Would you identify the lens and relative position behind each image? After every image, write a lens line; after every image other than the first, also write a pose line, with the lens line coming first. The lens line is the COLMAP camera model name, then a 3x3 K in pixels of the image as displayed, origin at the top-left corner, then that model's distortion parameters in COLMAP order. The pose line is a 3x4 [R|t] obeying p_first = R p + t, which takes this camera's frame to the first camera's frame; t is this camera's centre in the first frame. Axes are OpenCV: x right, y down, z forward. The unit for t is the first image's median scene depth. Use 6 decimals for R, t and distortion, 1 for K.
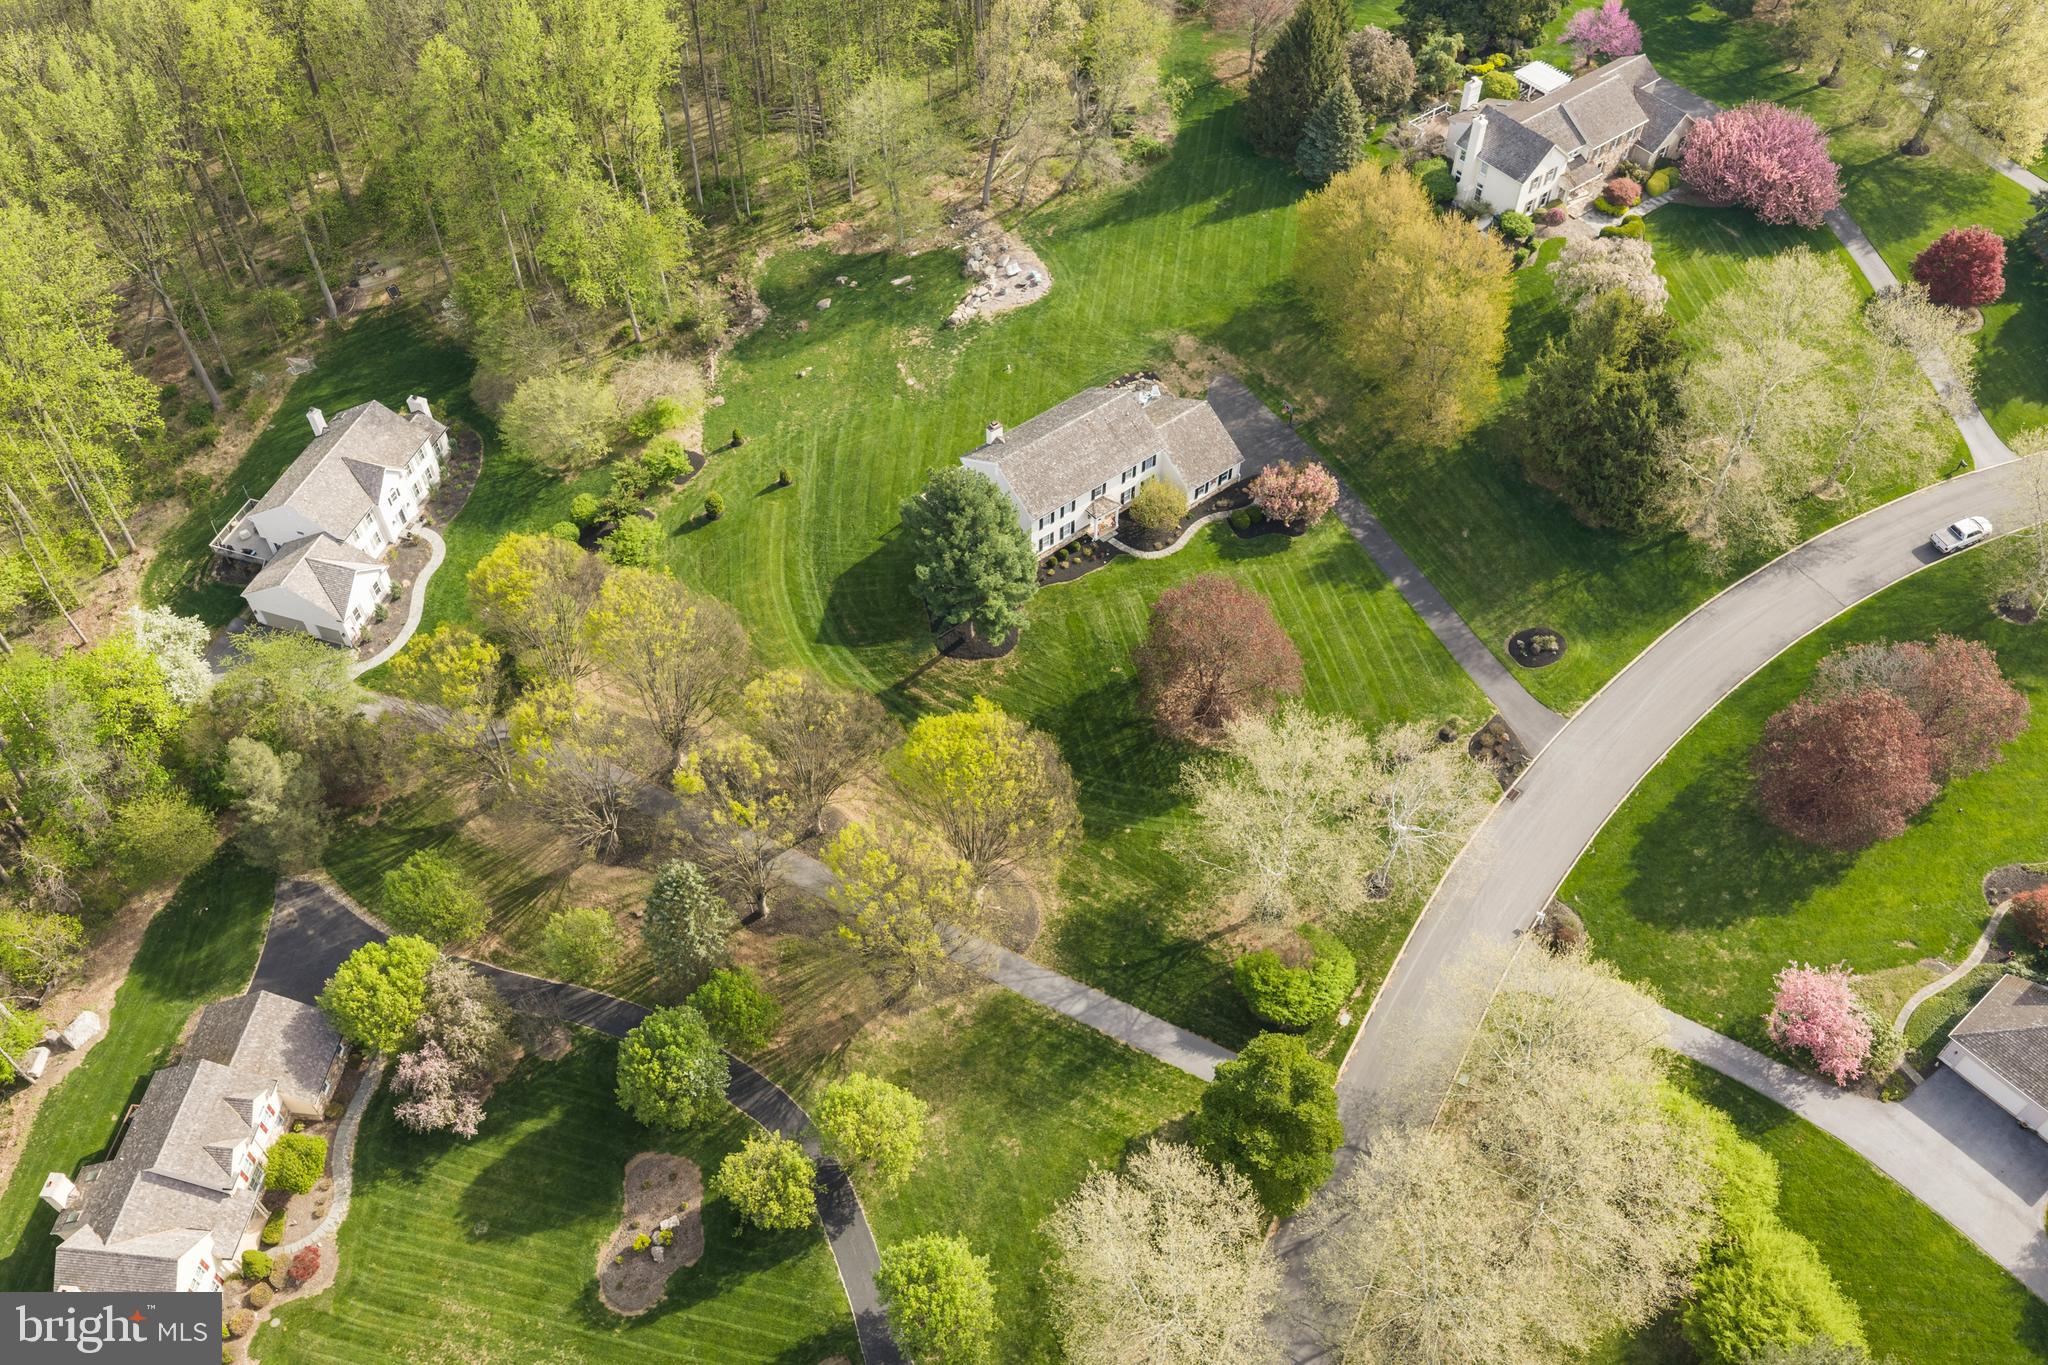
lens RADIAL K [[1673.8, 0, 1024.0], [0, 1673.8, 682.5], [0, 0, 1]] dist [0.003169, 0.001593]
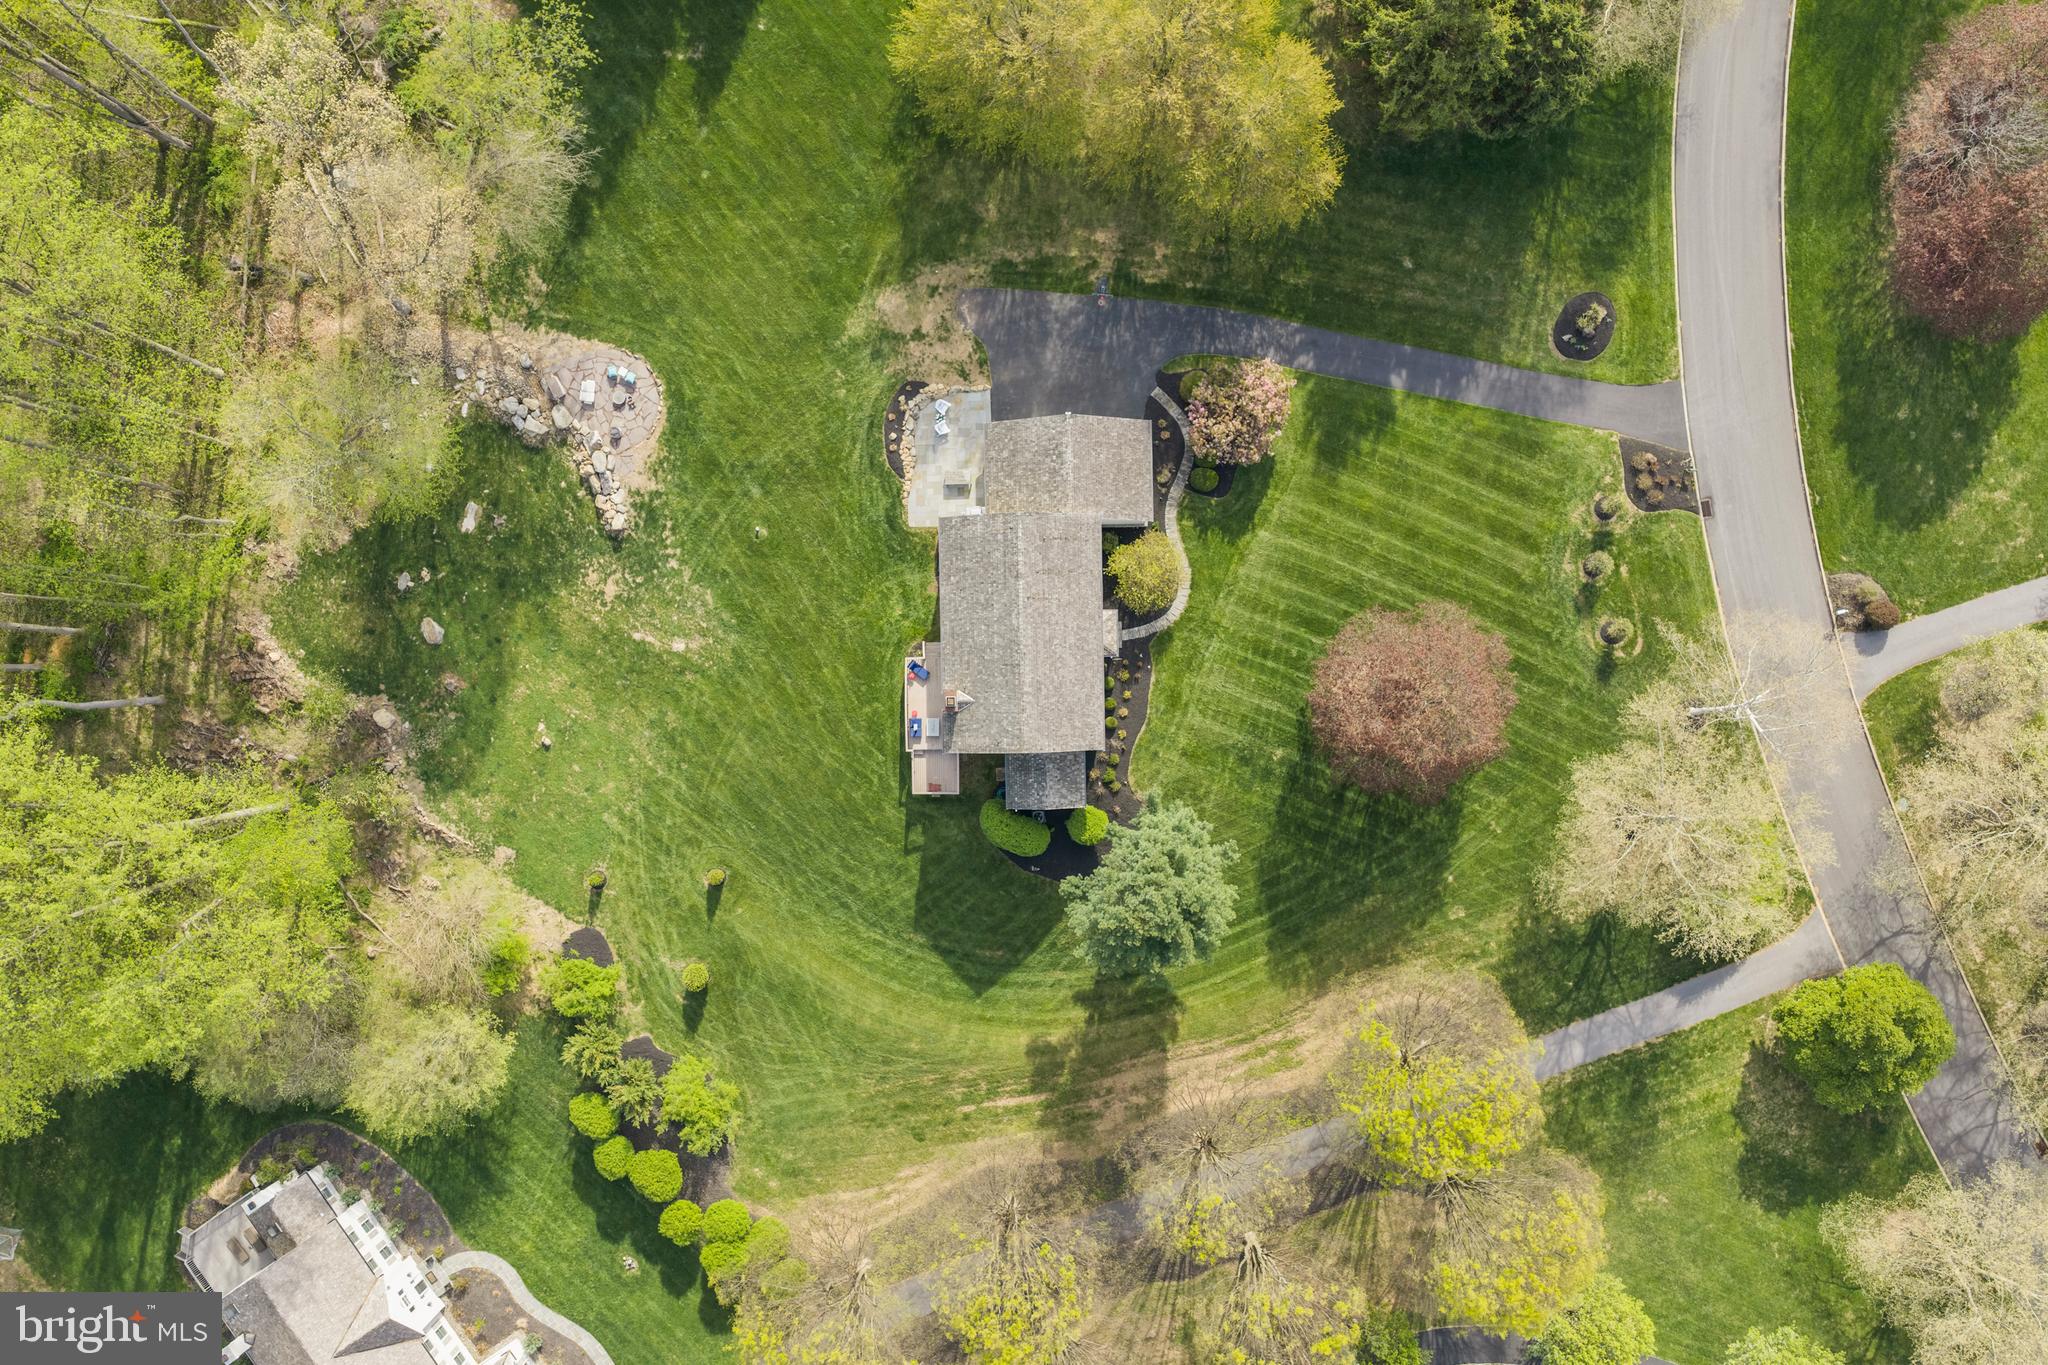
lens RADIAL K [[1673.8, 0, 1024.0], [0, 1673.8, 682.5], [0, 0, 1]] dist [0.003169, 0.001593]
pose [[0.605646, -0.795726, -0.003637, 0.010776], [0.614416, 0.464733, 0.637586, -0.592587], [-0.505653, -0.388387, 0.770370, 0.433710]]
